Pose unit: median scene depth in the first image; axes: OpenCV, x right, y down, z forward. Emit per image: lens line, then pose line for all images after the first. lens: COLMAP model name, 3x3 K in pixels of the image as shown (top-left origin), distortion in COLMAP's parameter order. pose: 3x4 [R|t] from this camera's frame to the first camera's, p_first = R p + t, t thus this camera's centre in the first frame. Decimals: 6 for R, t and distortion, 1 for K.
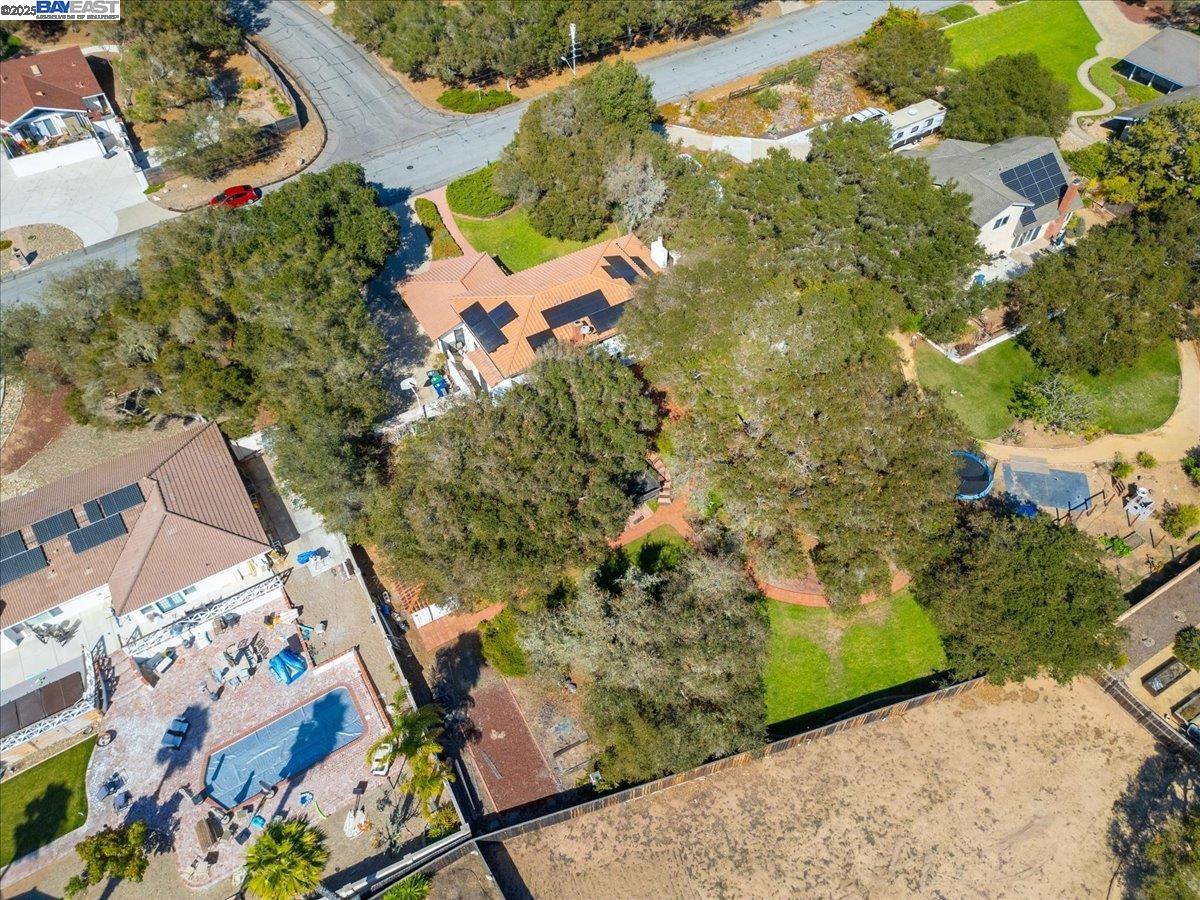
lens RADIAL K [[845.0, 0, 604.6], [0, 845.0, 444.7], [0, 0, 1]] dist [0.064611, -0.054720]
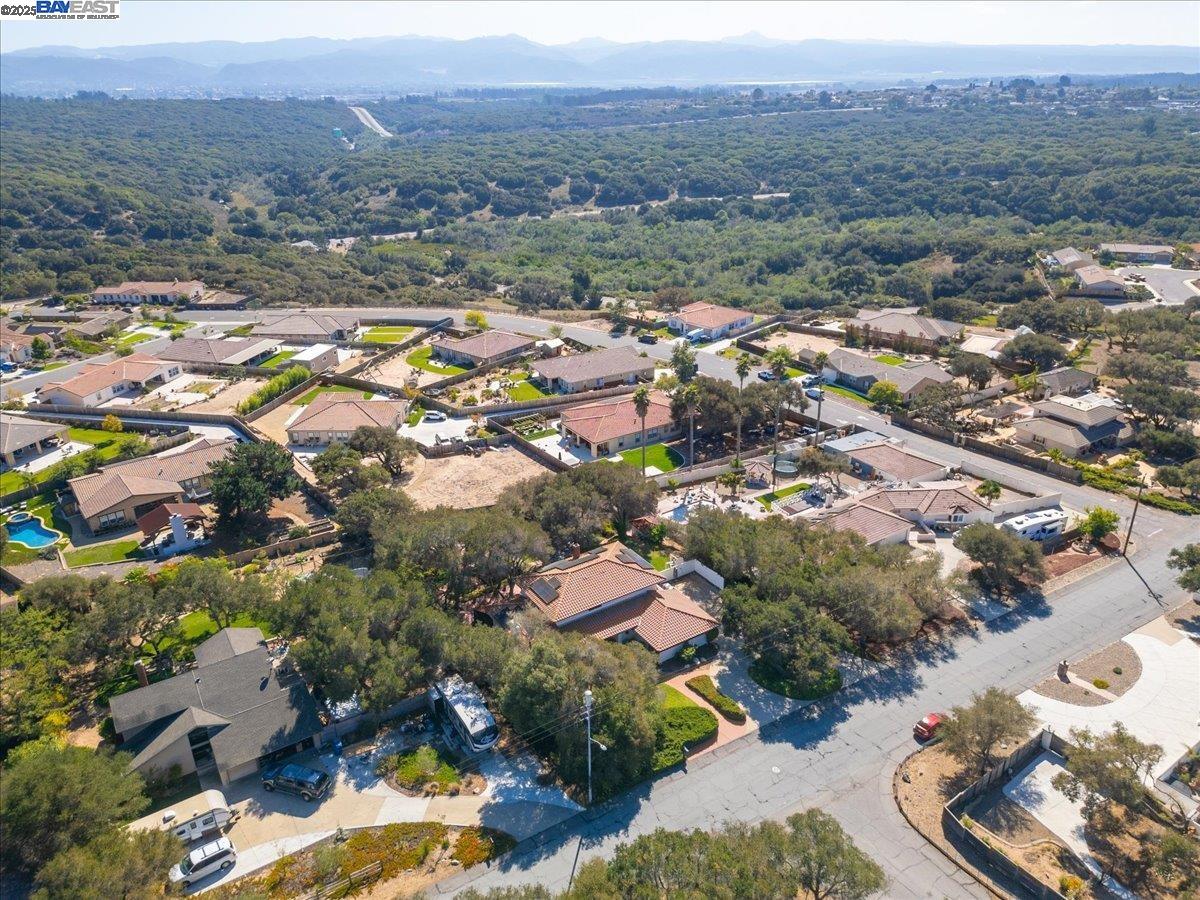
lens RADIAL K [[845.0, 0, 604.4], [0, 845.0, 447.2], [0, 0, 1]] dist [0.064611, -0.054720]
pose [[-0.999250, 0.026948, -0.027810, -0.048397], [-0.019176, 0.279575, 0.959932, -1.891992], [0.033644, 0.959745, -0.278849, 1.365498]]
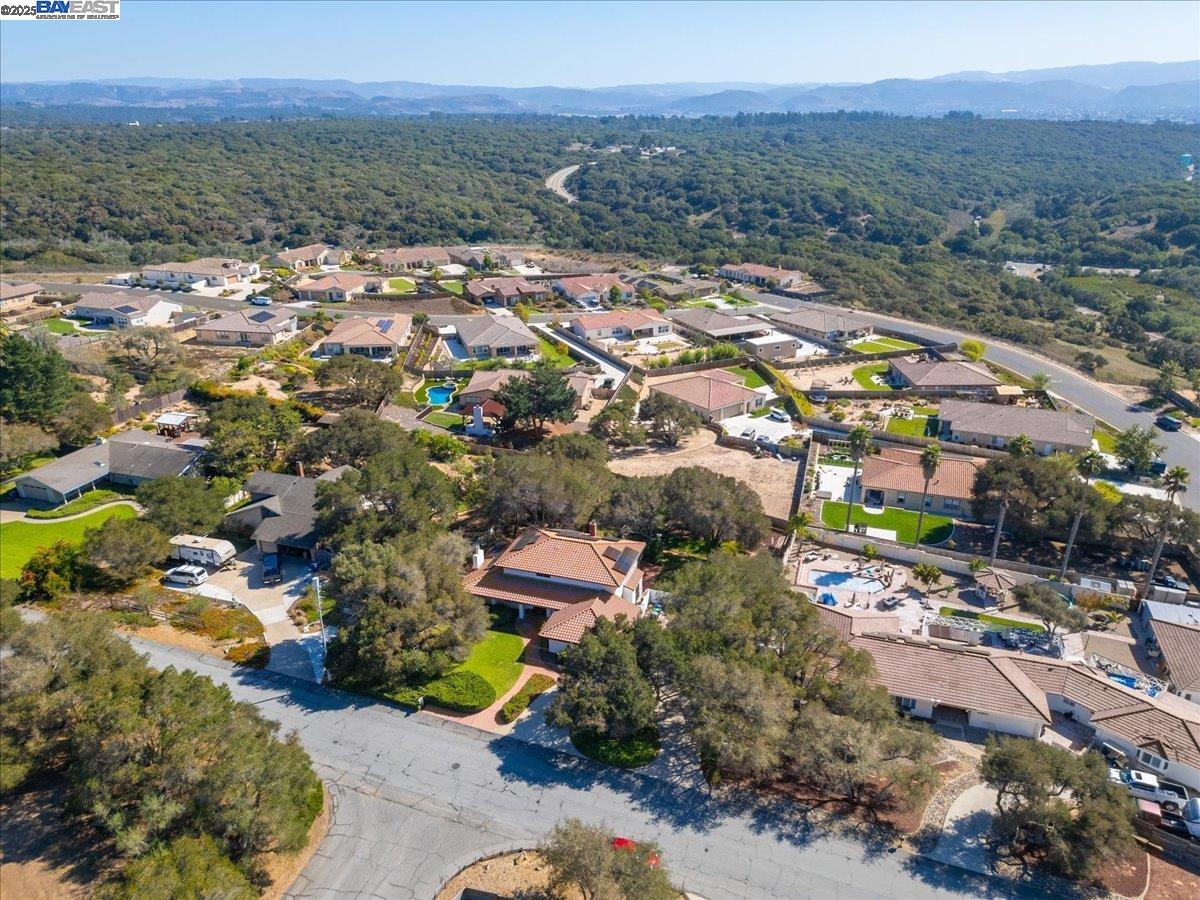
lens RADIAL K [[845.0, 0, 602.3], [0, 845.0, 456.2], [0, 0, 1]] dist [0.064611, -0.054720]
pose [[-0.646109, -0.290219, 0.705915, -1.230747], [0.587011, 0.402173, 0.702621, -1.420511], [-0.487814, 0.868349, -0.089486, 1.096613]]
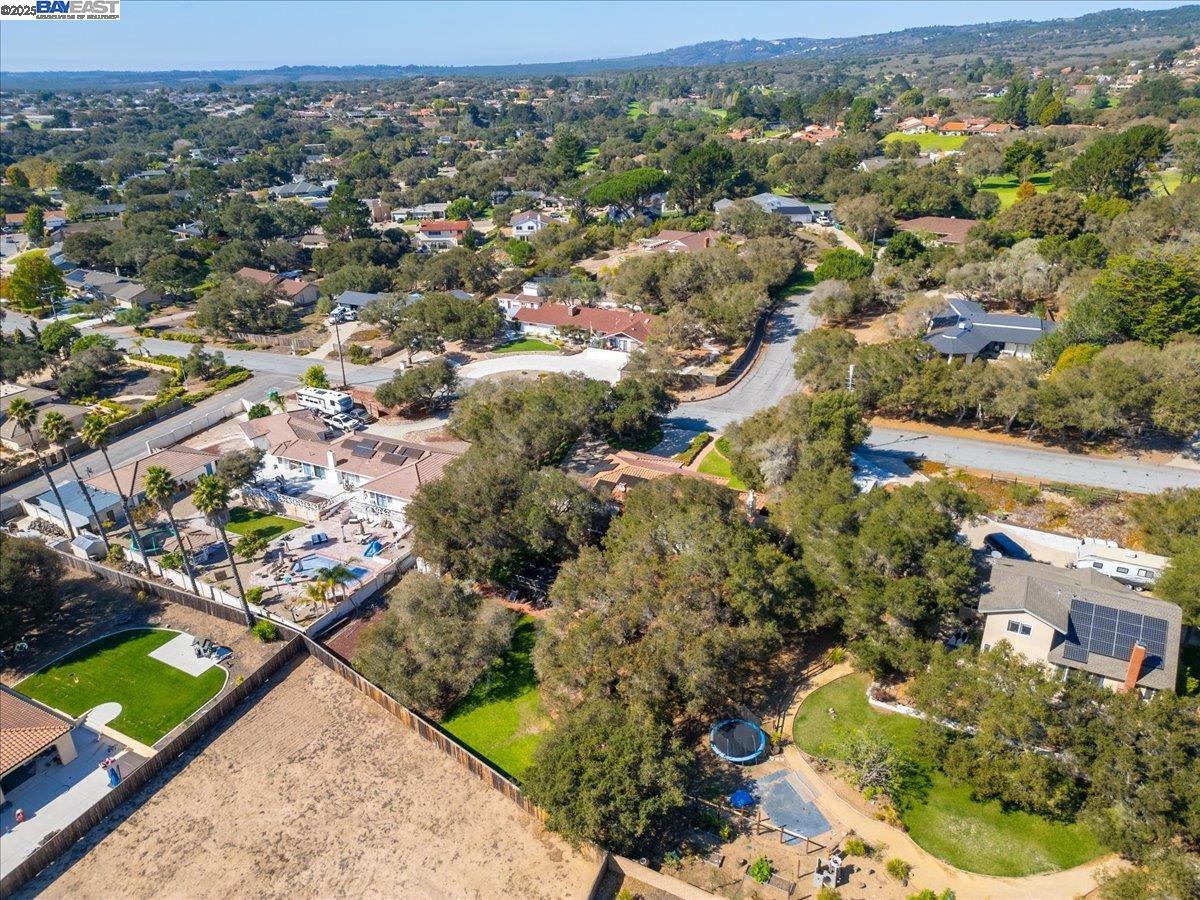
lens RADIAL K [[845.0, 0, 604.1], [0, 845.0, 447.1], [0, 0, 1]] dist [0.064611, -0.054720]
pose [[0.524930, 0.342605, -0.779147, 1.116488], [-0.640548, 0.761822, -0.096566, -0.035834], [0.560488, 0.549772, 0.619358, 0.068601]]
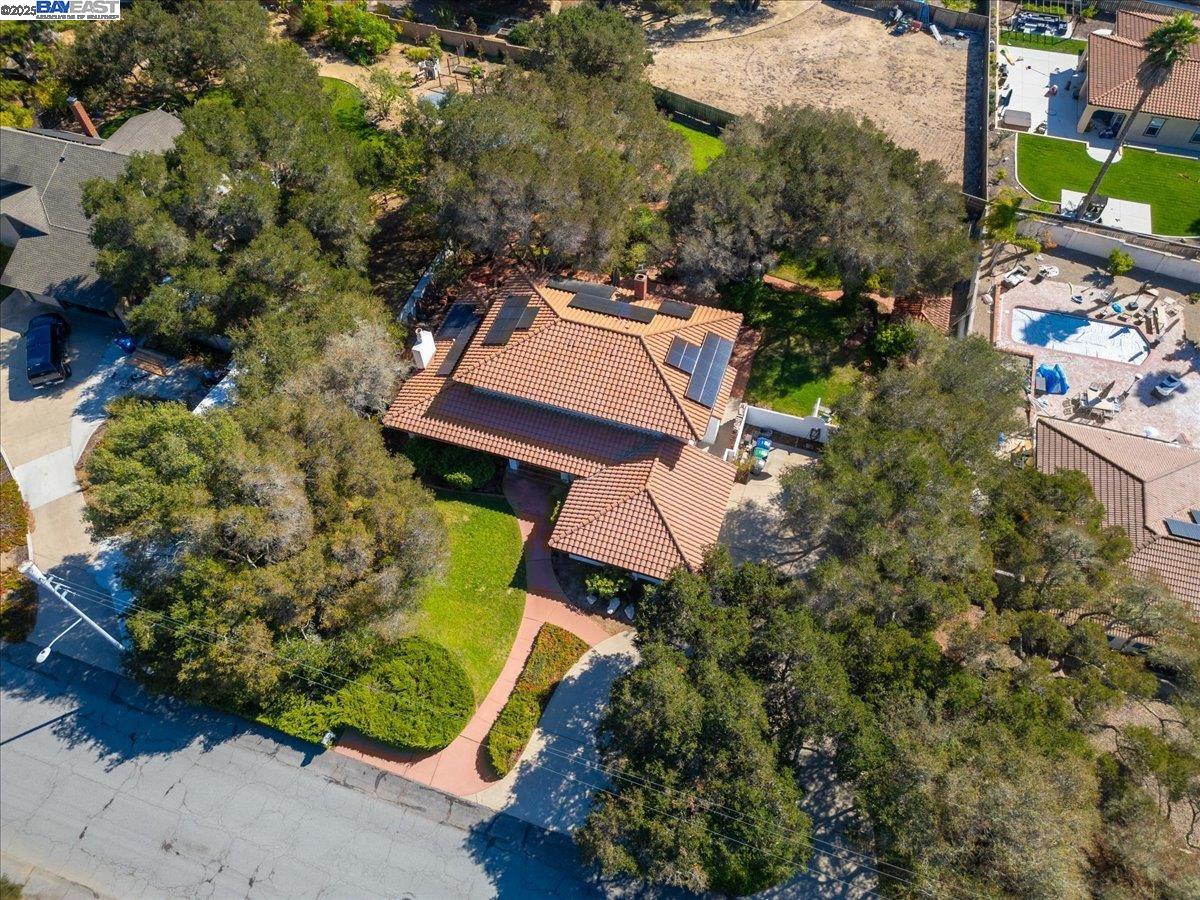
lens RADIAL K [[845.0, 0, 604.6], [0, 845.0, 452.7], [0, 0, 1]] dist [0.064611, -0.054720]
pose [[-0.656710, -0.606958, 0.447586, -0.518549], [0.586502, -0.037959, 0.809058, -0.904199], [-0.474075, 0.793827, 0.380910, 0.897306]]
